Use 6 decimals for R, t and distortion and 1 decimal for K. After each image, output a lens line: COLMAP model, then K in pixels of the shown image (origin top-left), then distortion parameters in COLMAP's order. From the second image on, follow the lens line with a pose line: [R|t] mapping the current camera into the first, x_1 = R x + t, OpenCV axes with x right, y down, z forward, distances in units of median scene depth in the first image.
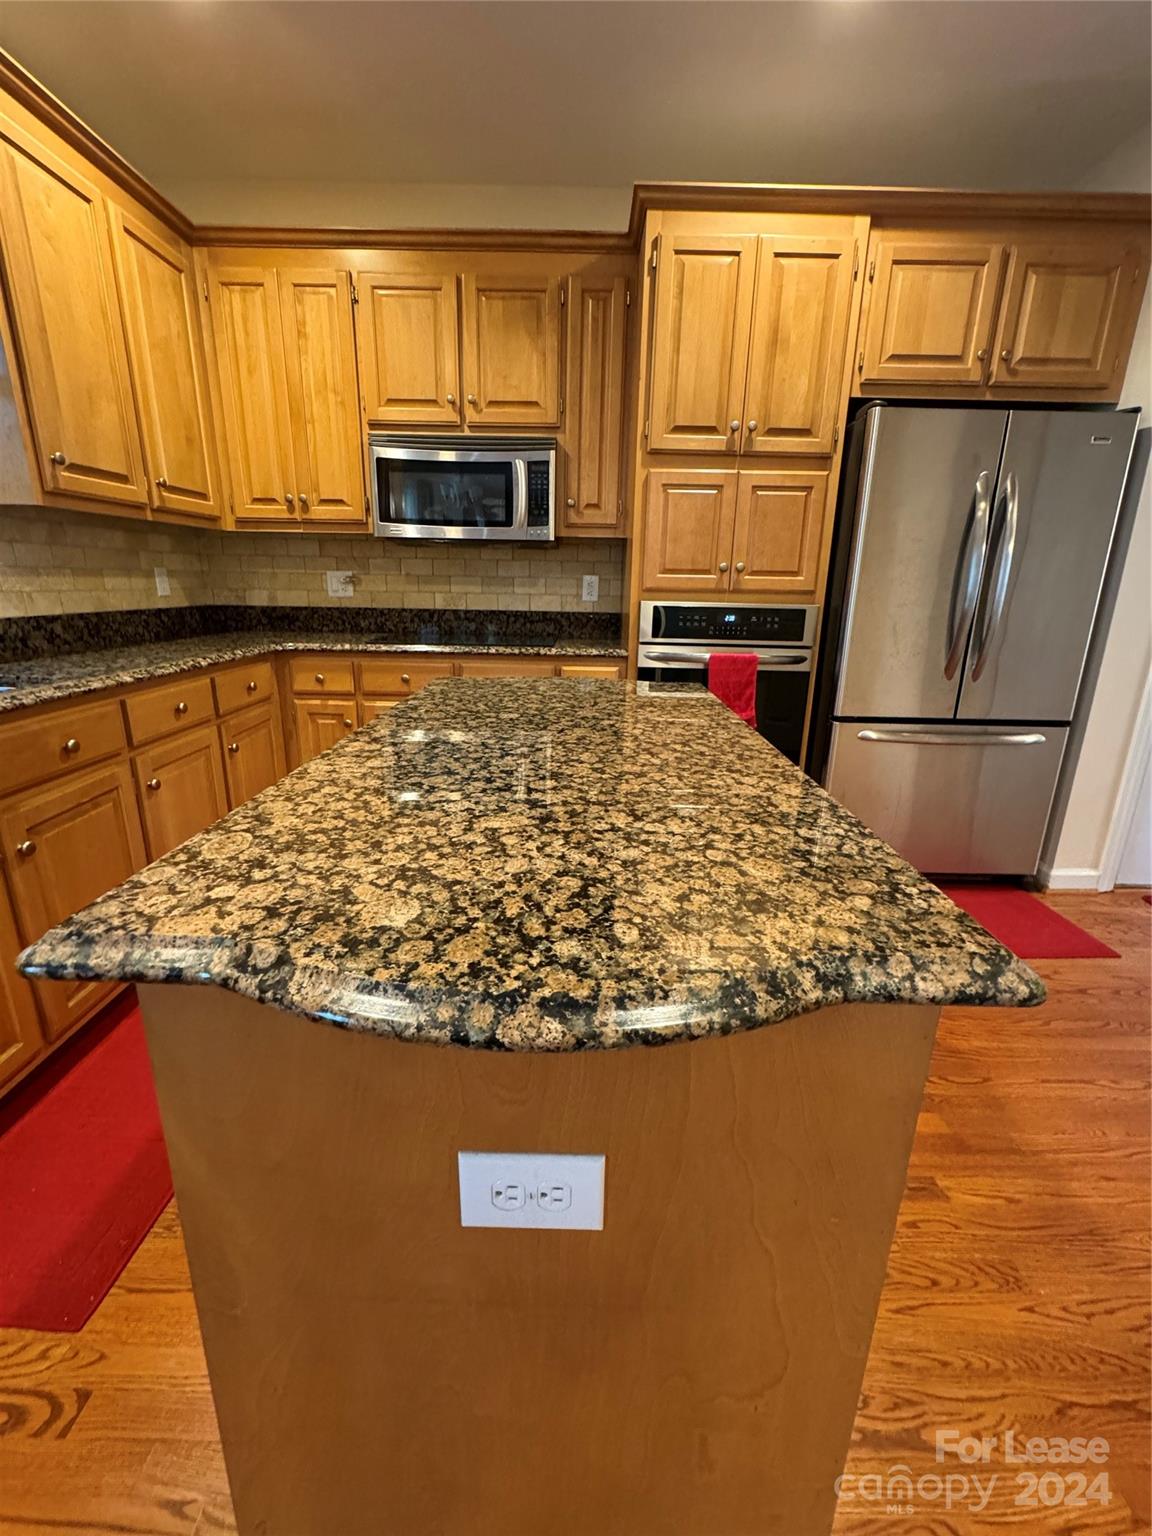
lens RADIAL K [[622.8, 0, 575.5], [0, 622.8, 763.5], [0, 0, 1]] dist [-0.002697, 0.000417]
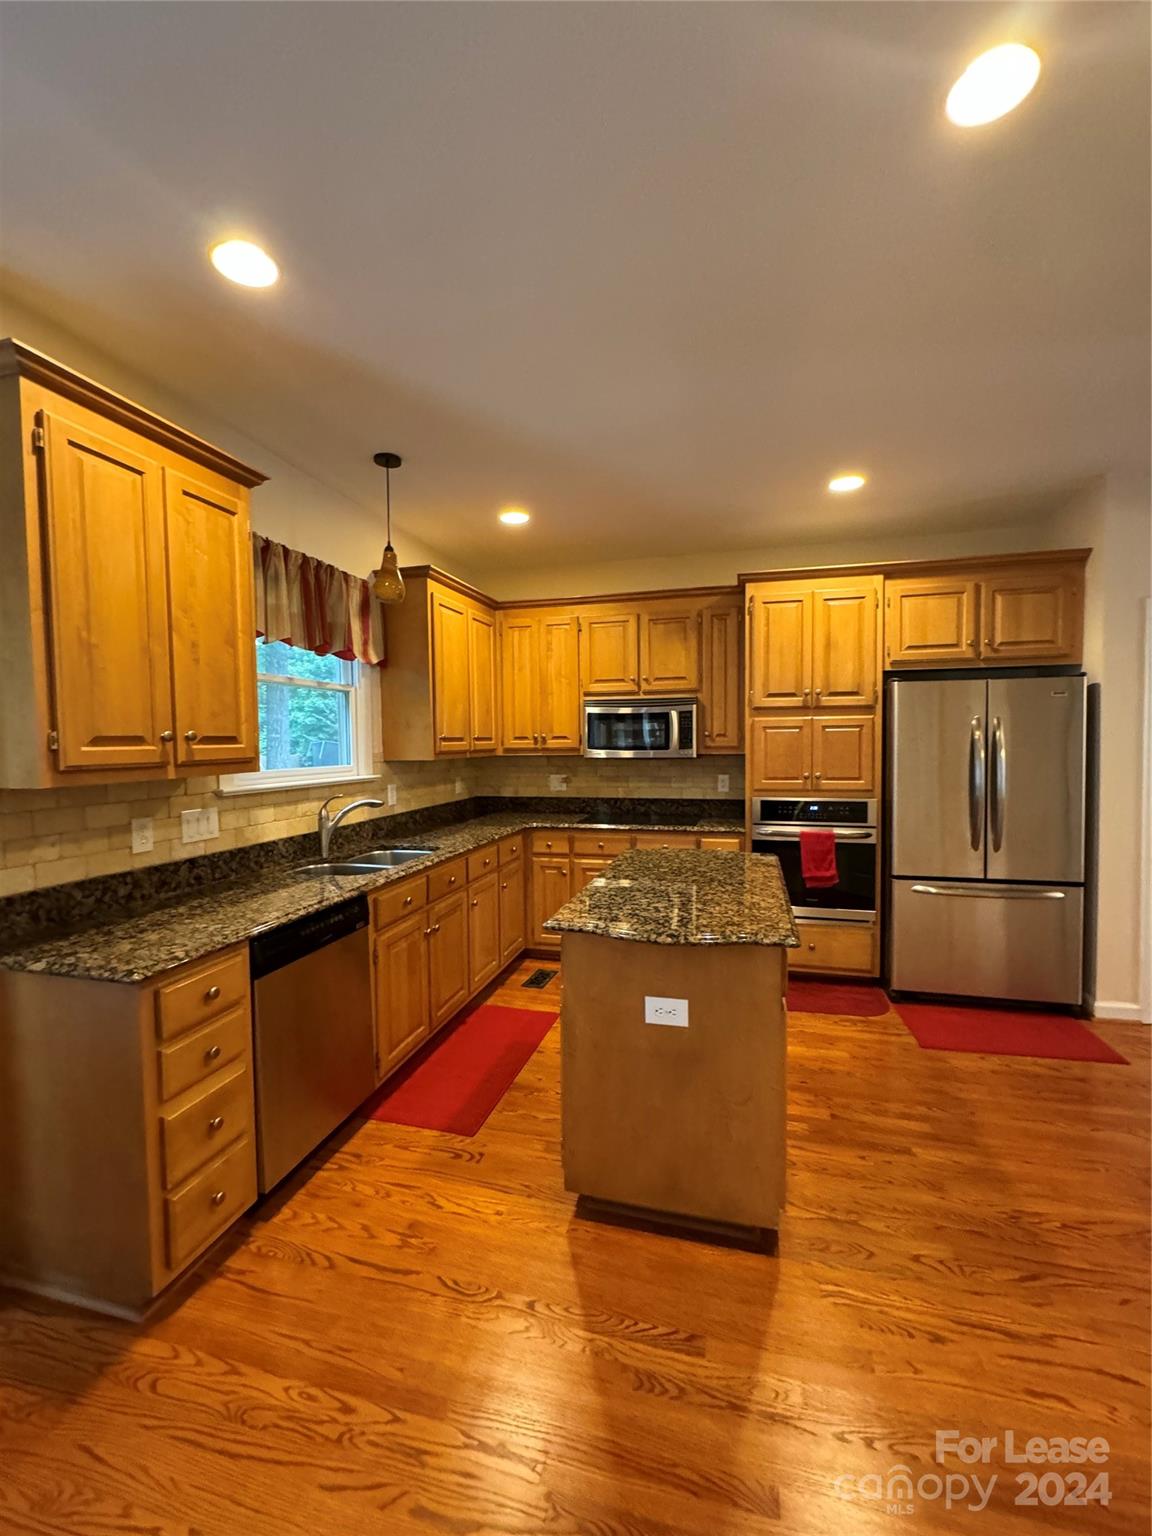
lens RADIAL K [[622.8, 0, 576.4], [0, 622.8, 767.3], [0, 0, 1]] dist [-0.002697, 0.000417]
pose [[0.967280, -0.021521, -0.252798, 0.078653], [-0.039586, 0.971391, -0.234162, 0.048850], [0.250605, 0.236508, 0.938755, -0.605706]]
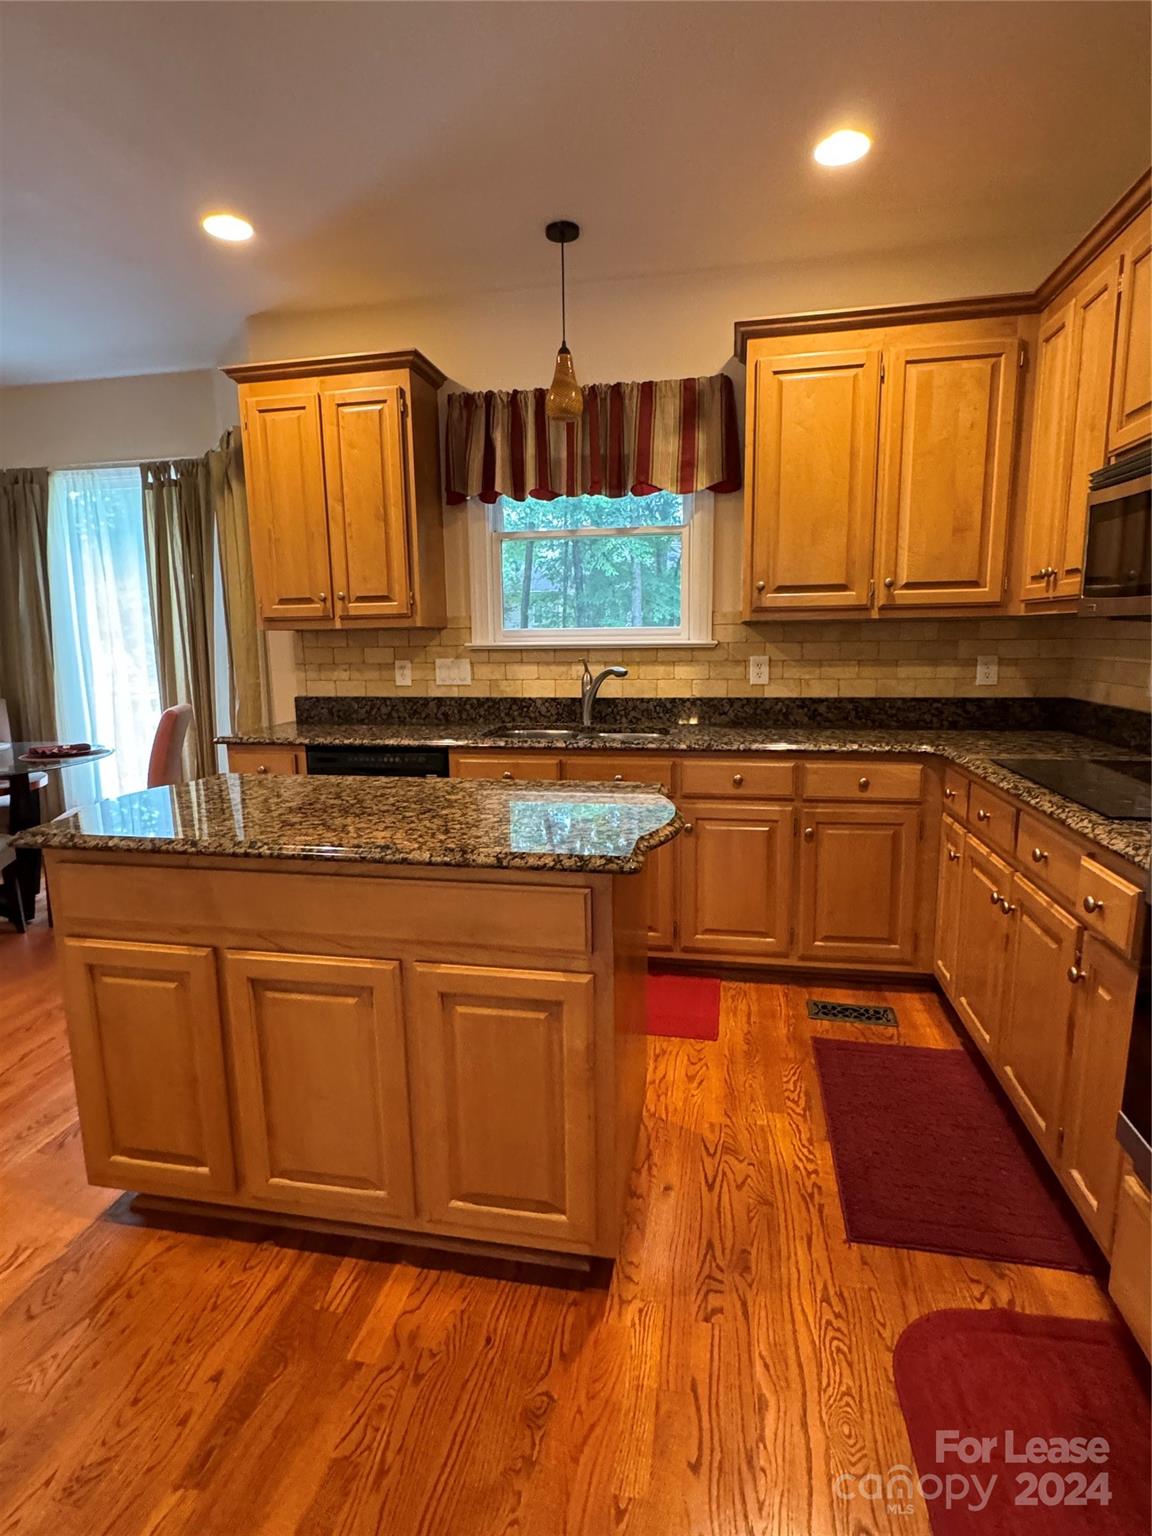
lens RADIAL K [[771.9, 0, 576.1], [0, 771.9, 764.9], [0, 0, 1]] dist [-0.006508, -0.000707]
pose [[-0.163799, 0.145076, -0.975768, 0.714490], [-0.264045, 0.946590, 0.185062, -0.254665], [0.950500, 0.287959, -0.116744, 0.718945]]
